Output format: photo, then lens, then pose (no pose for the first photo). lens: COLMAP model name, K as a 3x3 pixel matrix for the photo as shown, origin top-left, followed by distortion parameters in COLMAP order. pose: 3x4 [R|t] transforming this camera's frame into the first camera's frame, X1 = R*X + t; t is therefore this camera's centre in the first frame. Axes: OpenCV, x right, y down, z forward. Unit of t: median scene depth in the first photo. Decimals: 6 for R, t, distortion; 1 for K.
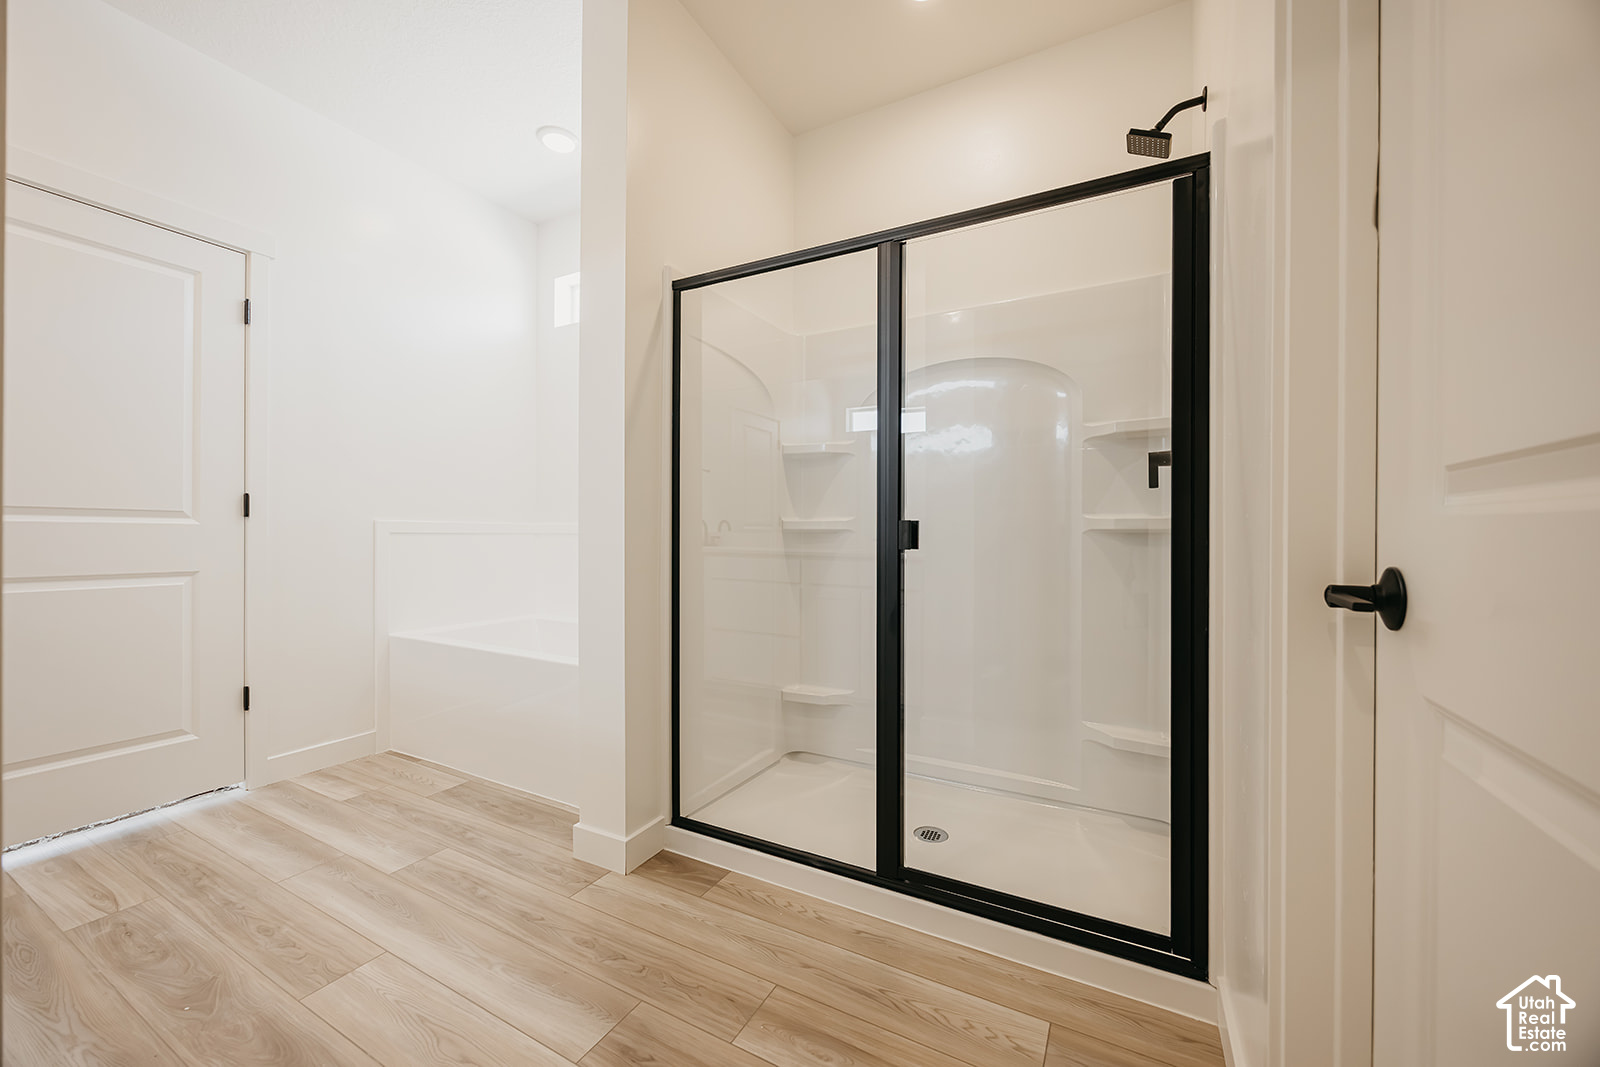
lens RADIAL K [[611.4, 0, 800.0], [0, 611.4, 533.5], [0, 0, 1]] dist [-0.002382, -0.000098]
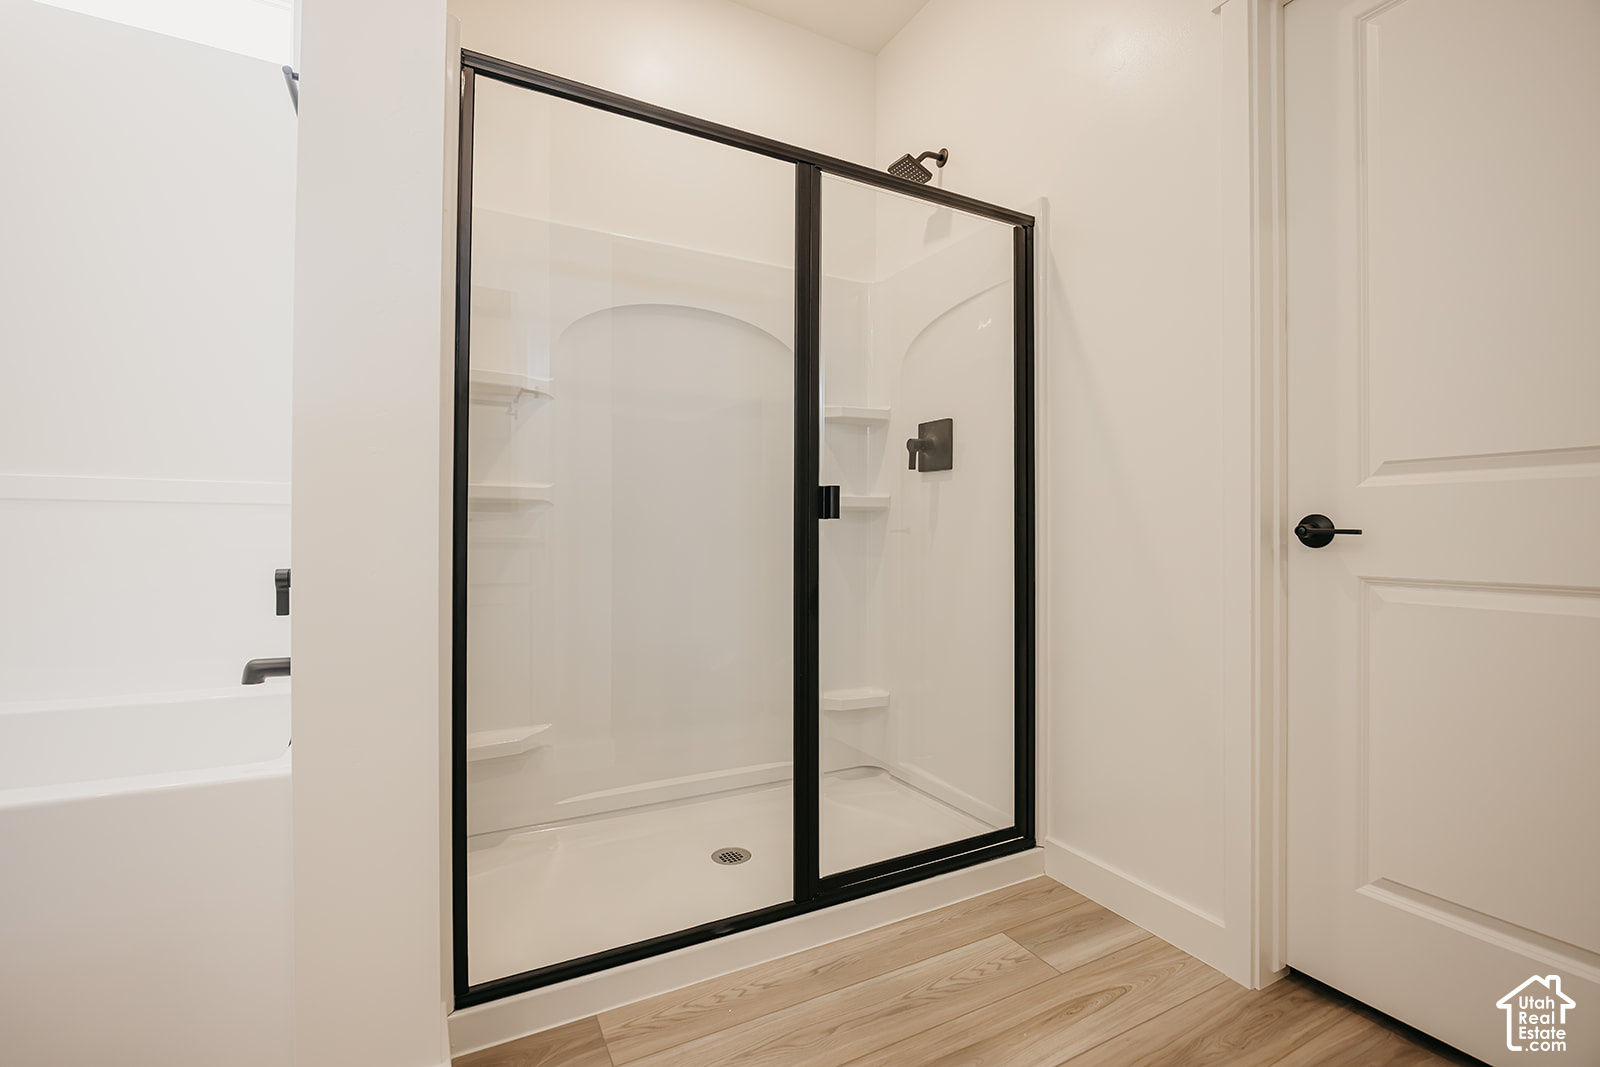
lens RADIAL K [[713.0, 0, 797.9], [0, 713.0, 526.7], [0, 0, 1]] dist [-0.014098, 0.000108]
pose [[0.556808, -0.000867, 0.830641, -0.703201], [0.000971, 0.999999, 0.000393, 0.036901], [-0.830641, 0.000588, 0.556809, 0.457076]]
